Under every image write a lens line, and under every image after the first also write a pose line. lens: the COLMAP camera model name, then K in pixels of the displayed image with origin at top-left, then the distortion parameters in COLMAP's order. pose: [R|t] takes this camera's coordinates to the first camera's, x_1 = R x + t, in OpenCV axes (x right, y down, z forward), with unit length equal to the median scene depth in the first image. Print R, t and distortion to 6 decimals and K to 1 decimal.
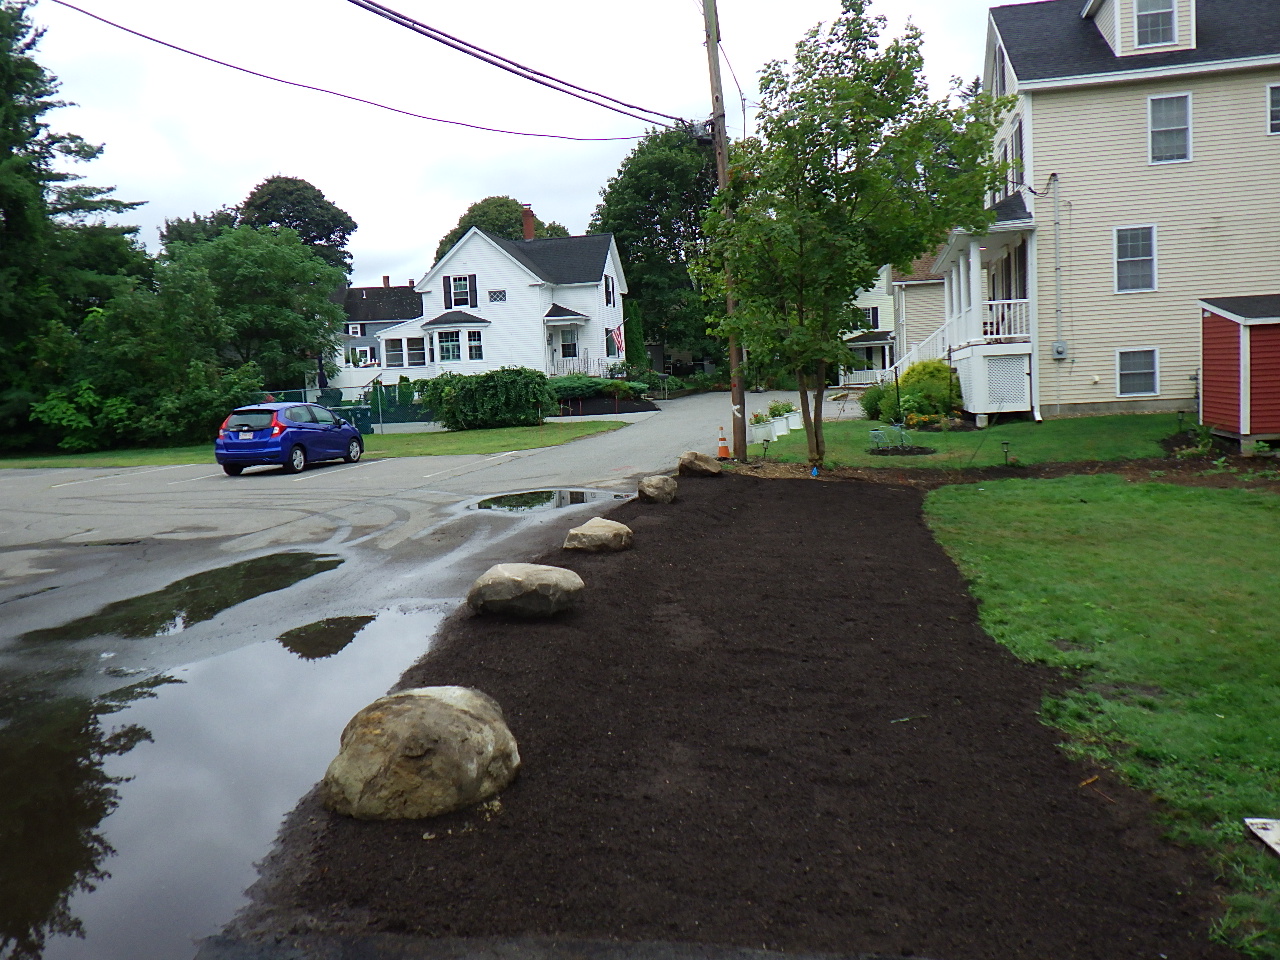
lens RADIAL K [[1058.9, 0, 644.3], [0, 1058.9, 483.9], [0, 0, 1]] dist [0.003978, -0.011531]
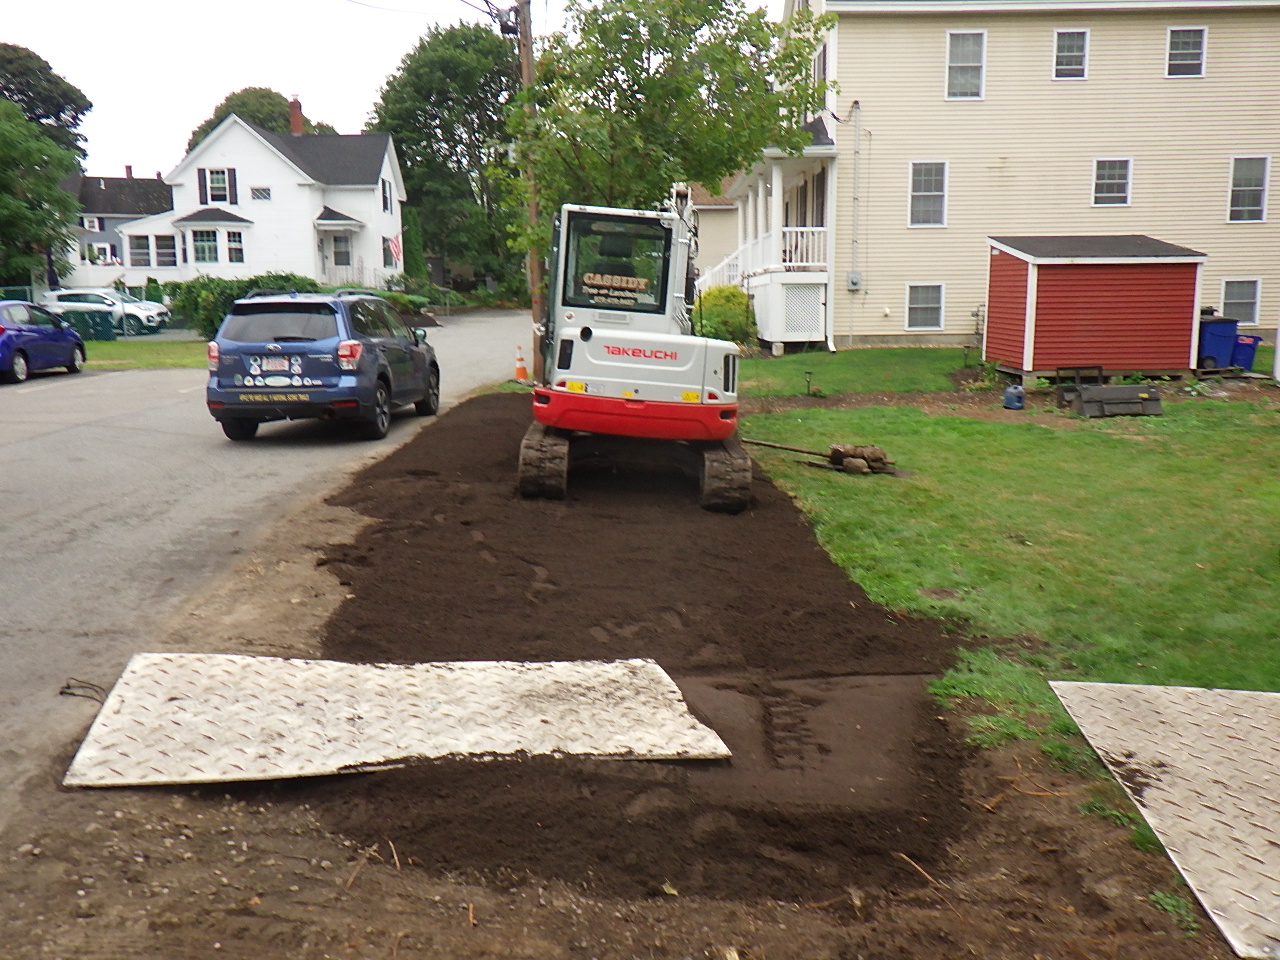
lens RADIAL K [[1058.9, 0, 643.7], [0, 1058.9, 478.1], [0, 0, 1]] dist [0.003978, -0.011531]
pose [[0.977466, 0.007903, 0.210943, -0.007891], [-0.022312, 0.997569, 0.066012, -0.000844], [-0.209908, -0.069231, 0.975267, 0.027022]]
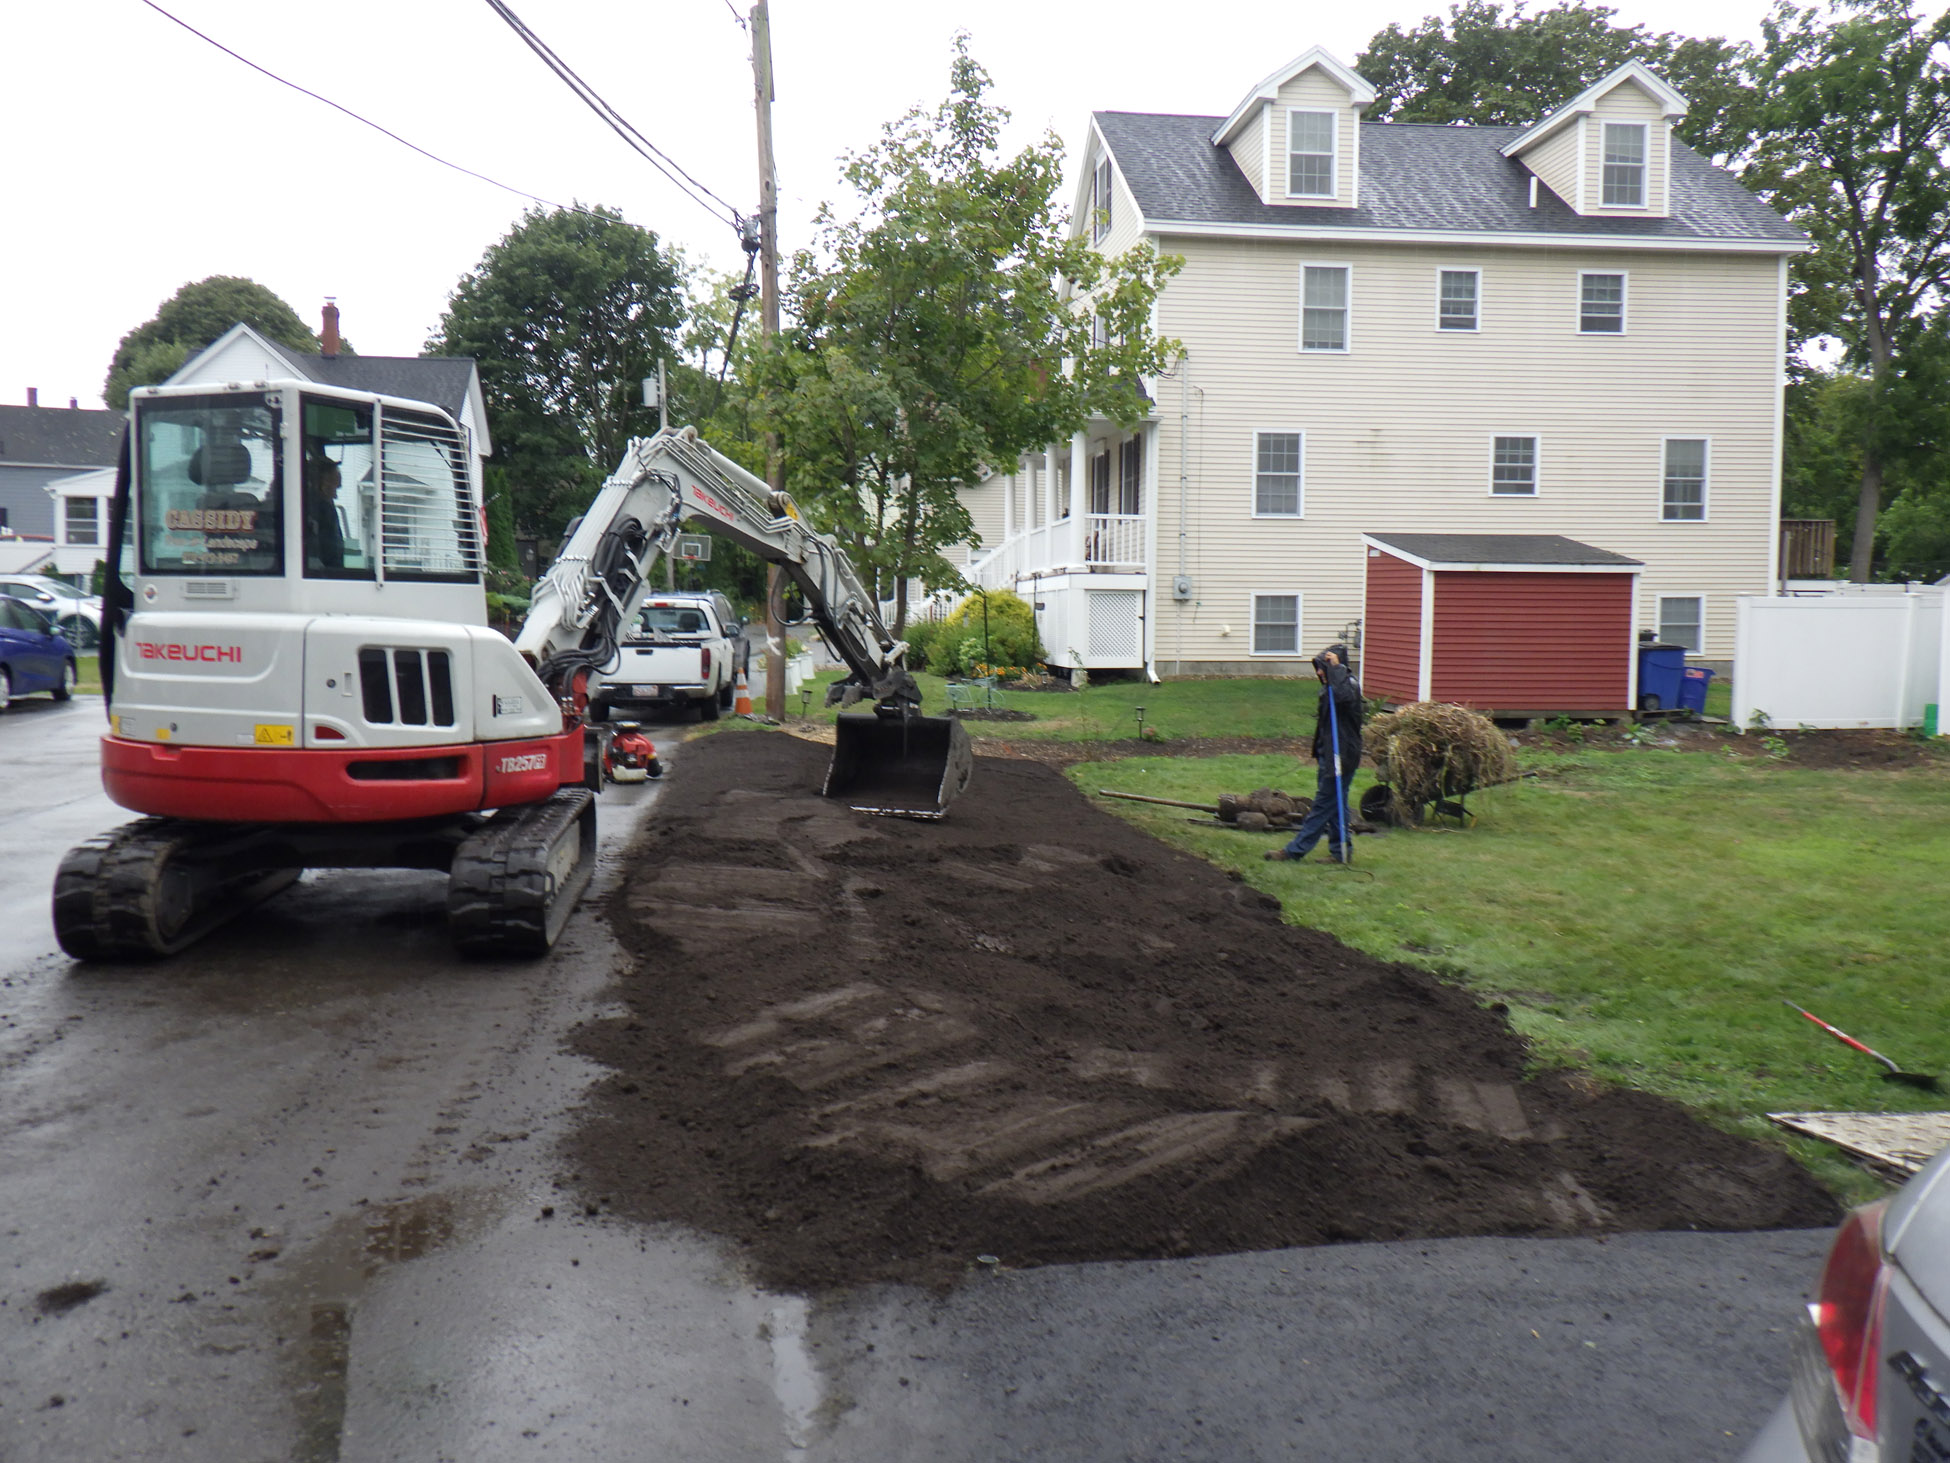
lens RADIAL K [[1613.1, 0, 985.9], [0, 1613.1, 729.9], [0, 0, 1]] dist [0.003978, -0.011531]
pose [[0.945847, 0.036470, 0.322556, -0.053537], [-0.028386, 0.999155, -0.029731, 0.005473], [-0.323368, 0.018965, 0.946083, -0.008581]]
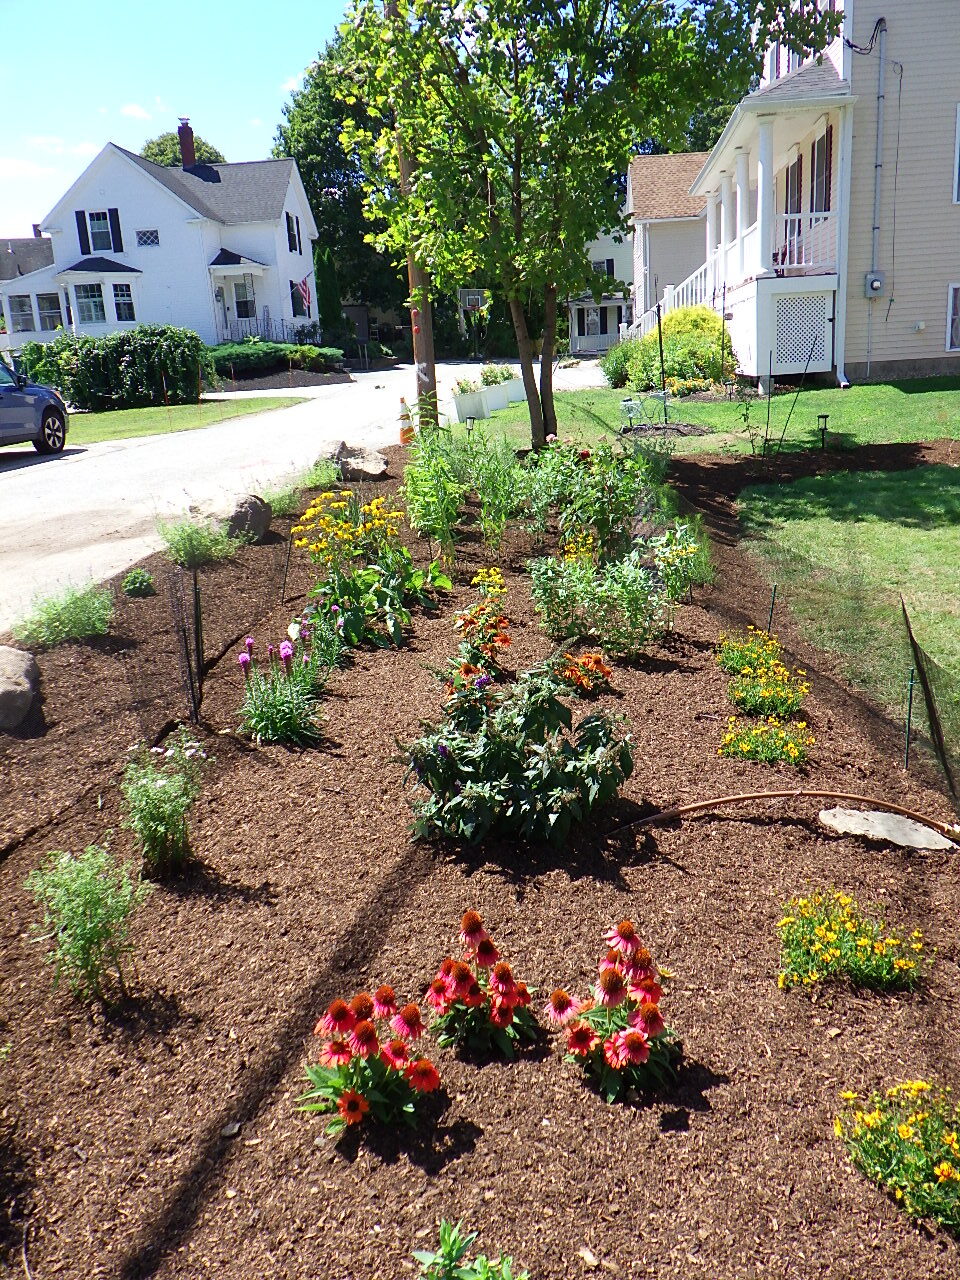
lens RADIAL K [[1063.8, 0, 477.8], [0, 1063.8, 661.0], [0, 0, 1]] dist [0.000471, -0.019592]
pose [[0.995121, -0.035398, 0.092093, 0.025639], [0.018106, 0.983091, 0.182221, -0.006088], [-0.096987, -0.179664, 0.978935, 0.150870]]
